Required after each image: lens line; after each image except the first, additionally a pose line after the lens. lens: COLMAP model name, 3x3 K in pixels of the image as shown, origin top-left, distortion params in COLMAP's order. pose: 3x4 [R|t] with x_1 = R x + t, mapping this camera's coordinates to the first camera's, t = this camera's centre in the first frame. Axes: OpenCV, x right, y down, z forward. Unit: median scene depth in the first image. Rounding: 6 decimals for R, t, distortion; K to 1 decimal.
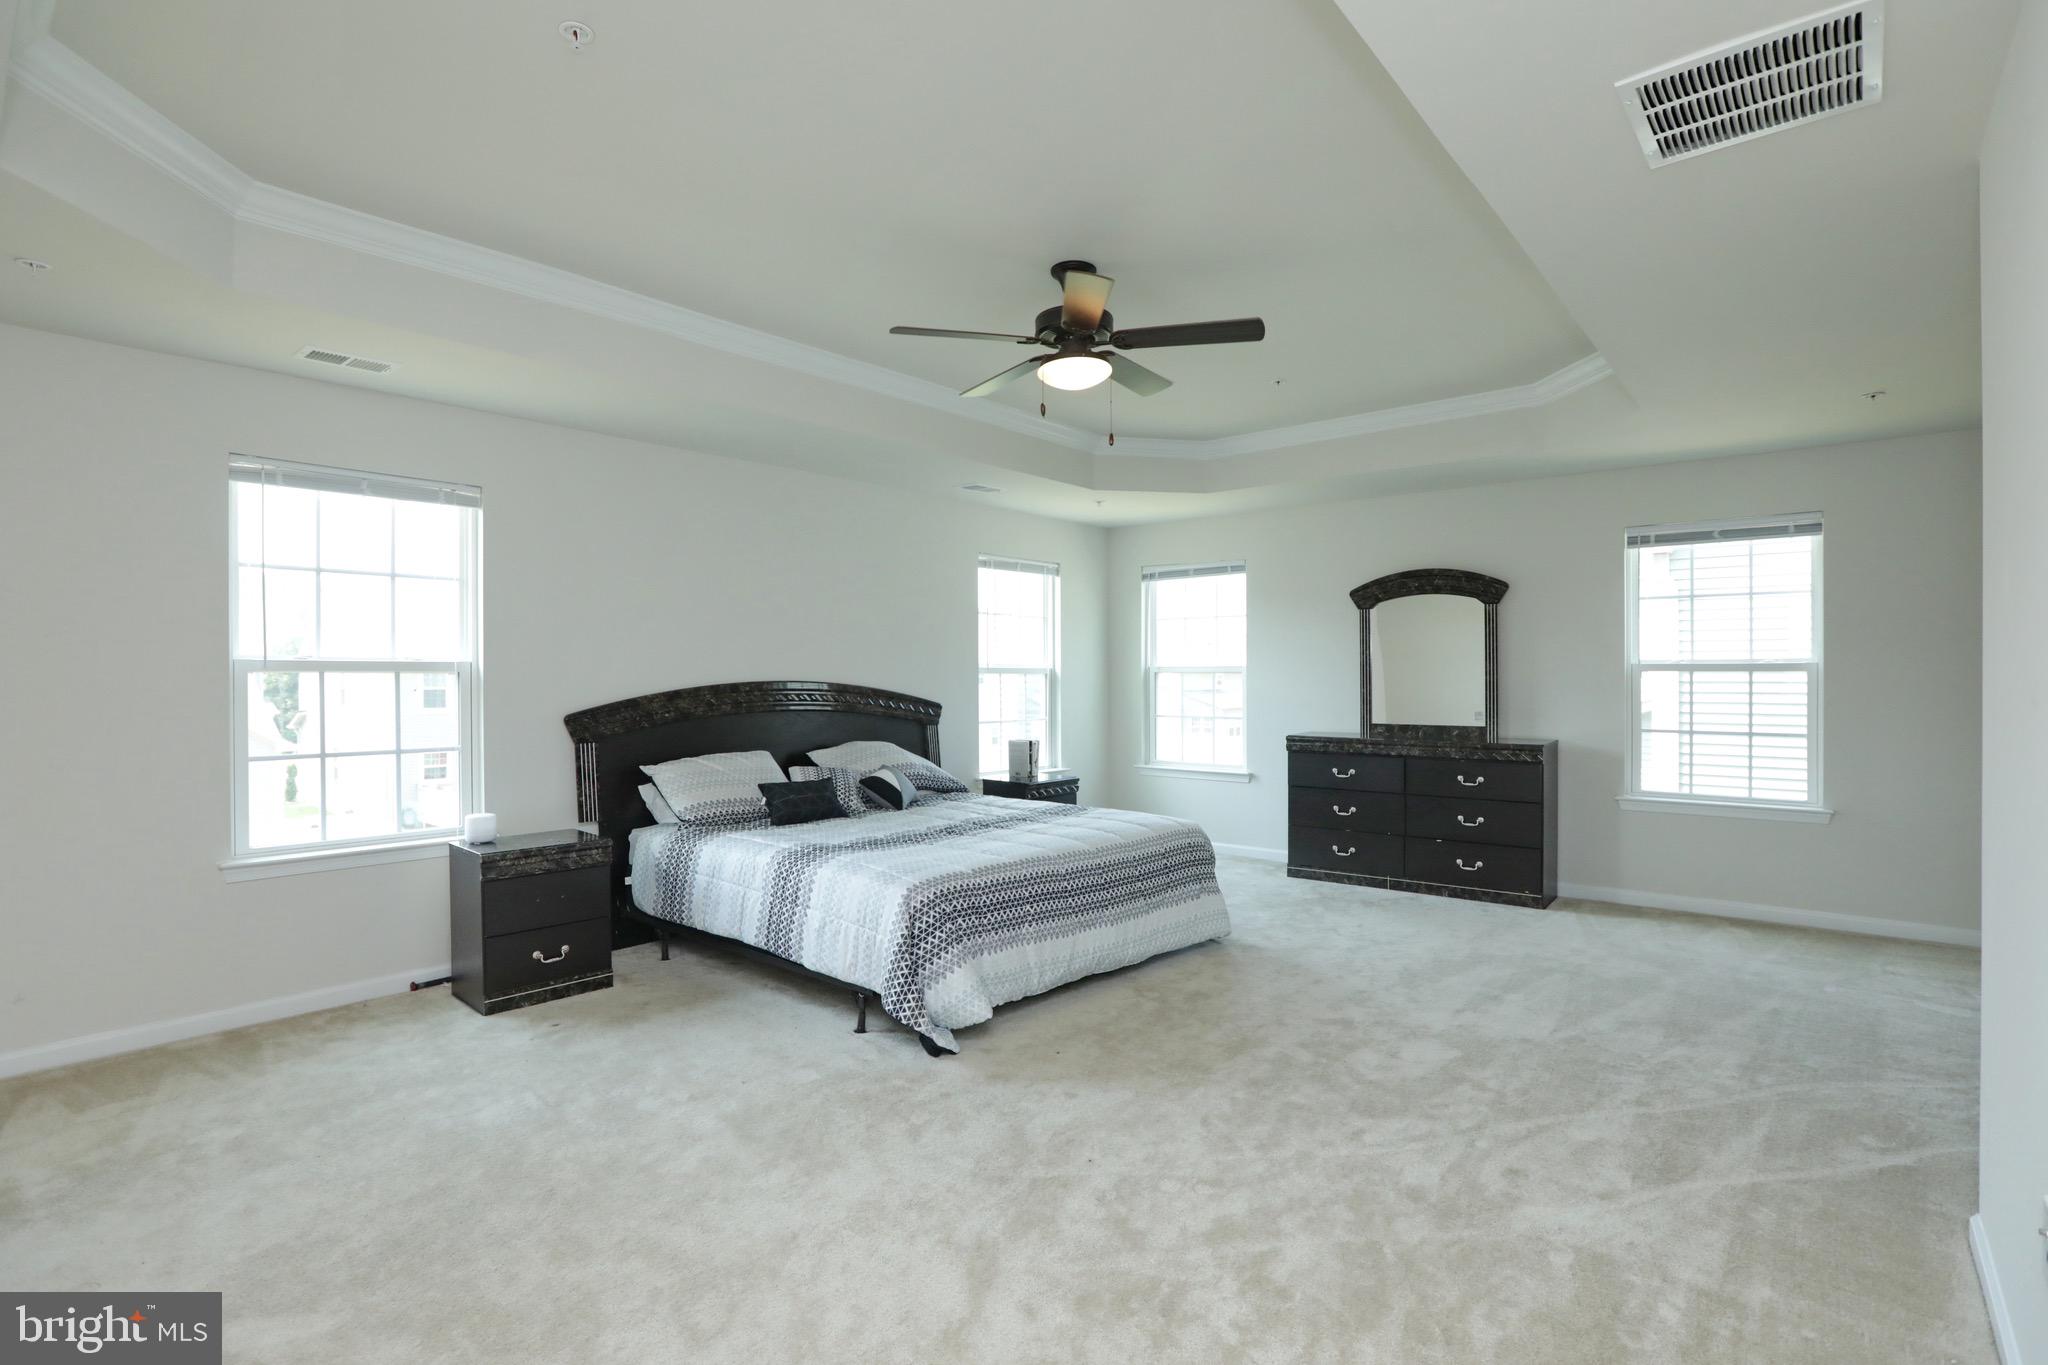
lens RADIAL K [[972.0, 0, 1019.3], [0, 972.0, 669.3], [0, 0, 1]] dist [-0.028252, 0.001191]
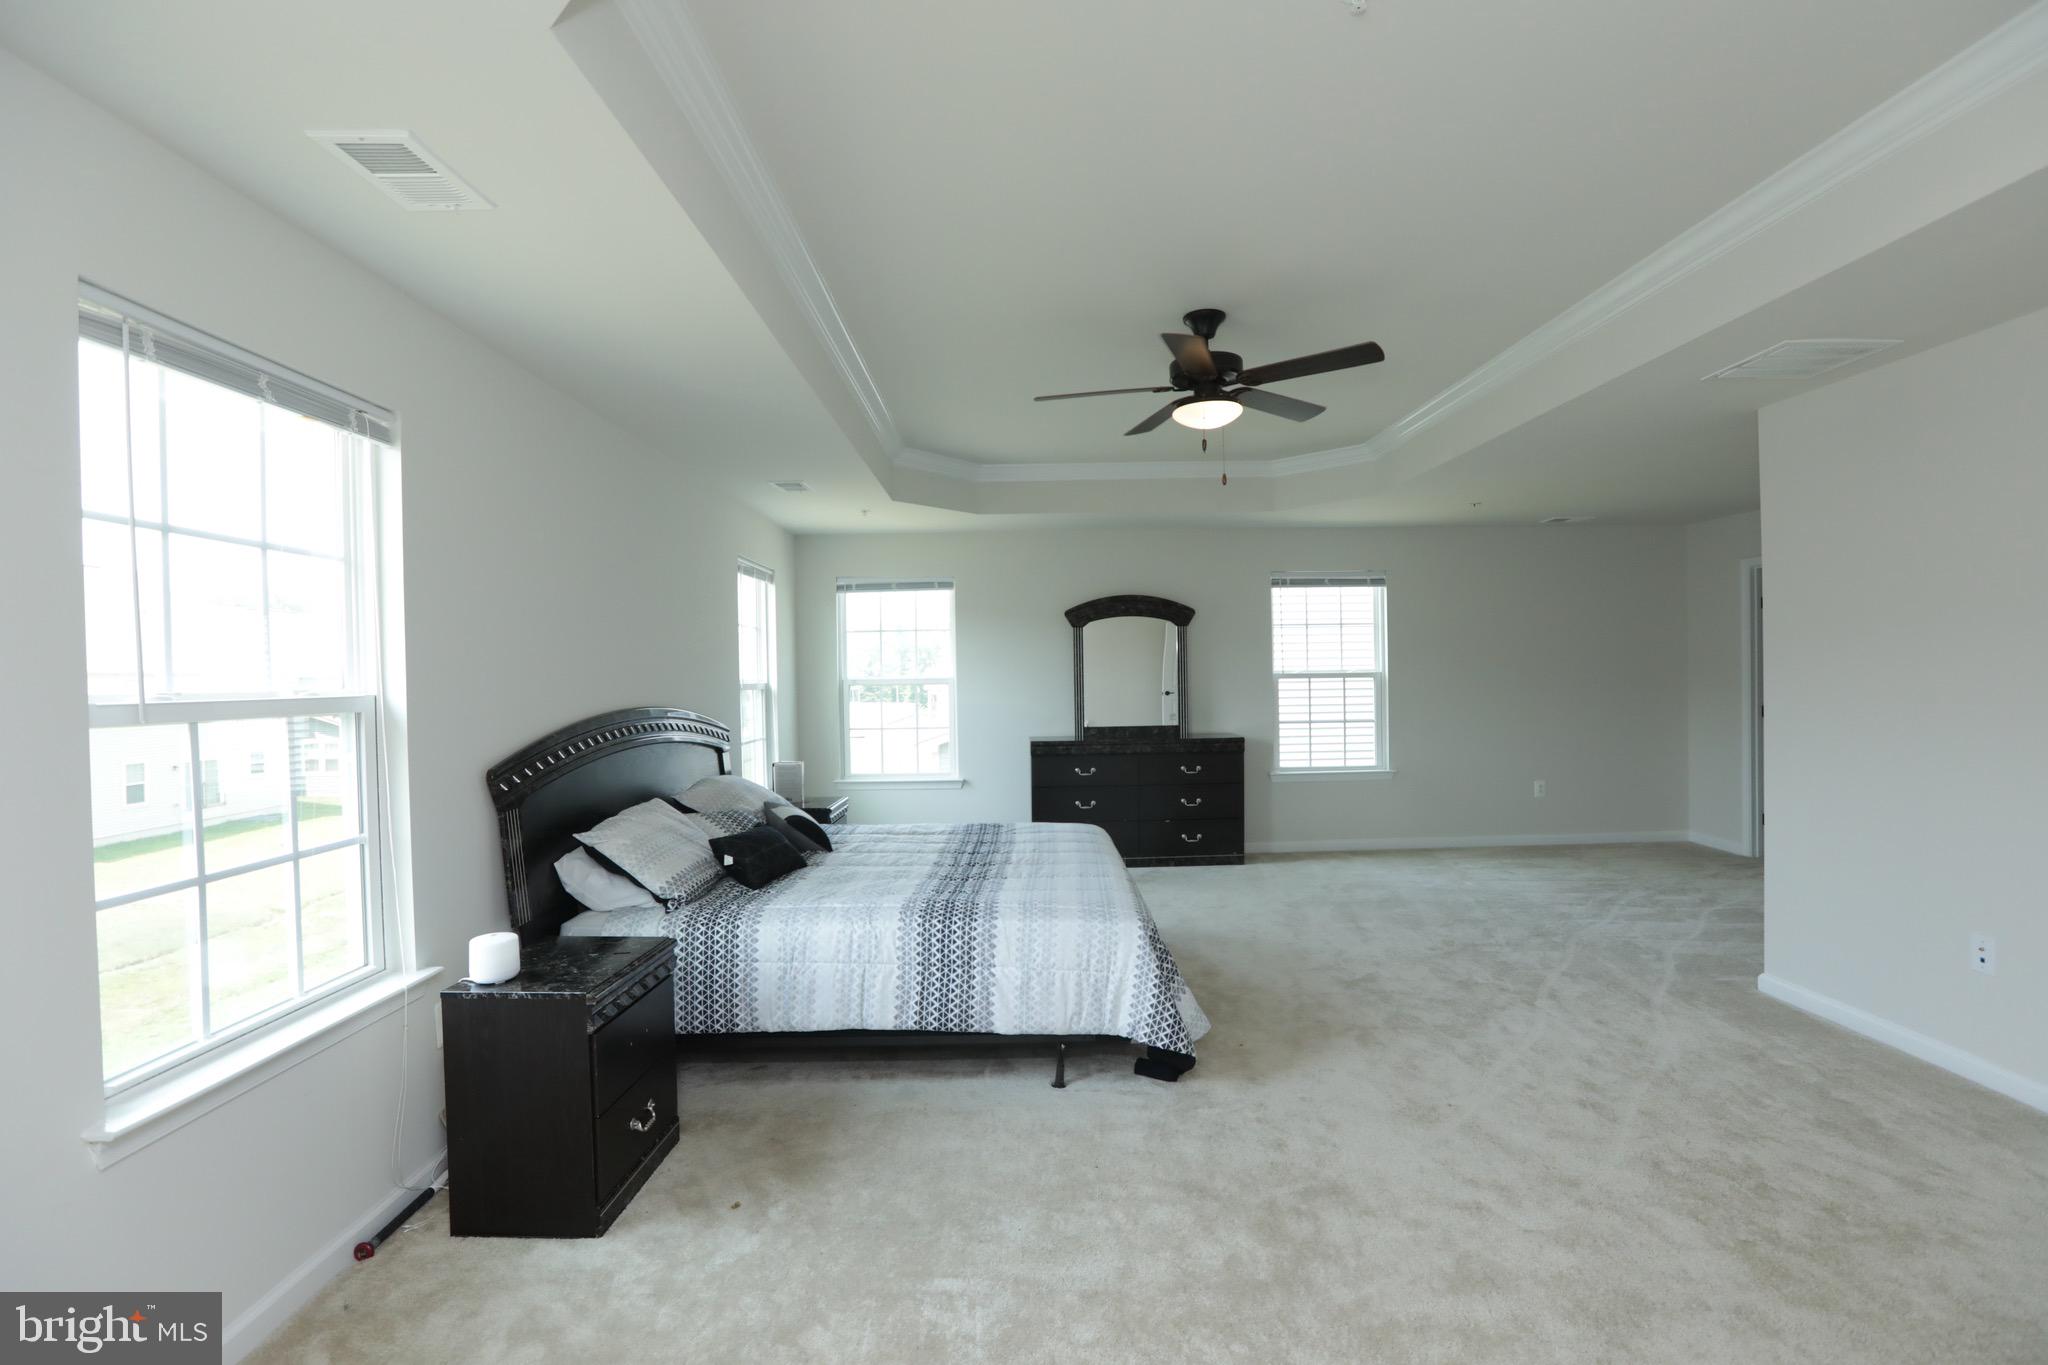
lens RADIAL K [[951.2, 0, 1024.0], [0, 951.2, 682.5], [0, 0, 1]] dist [-0.069032, 0.041350]
pose [[0.762910, -0.017333, 0.646272, -0.493577], [0.011843, 0.999847, 0.012837, -0.014512], [-0.646396, -0.002140, 0.762999, 0.217642]]
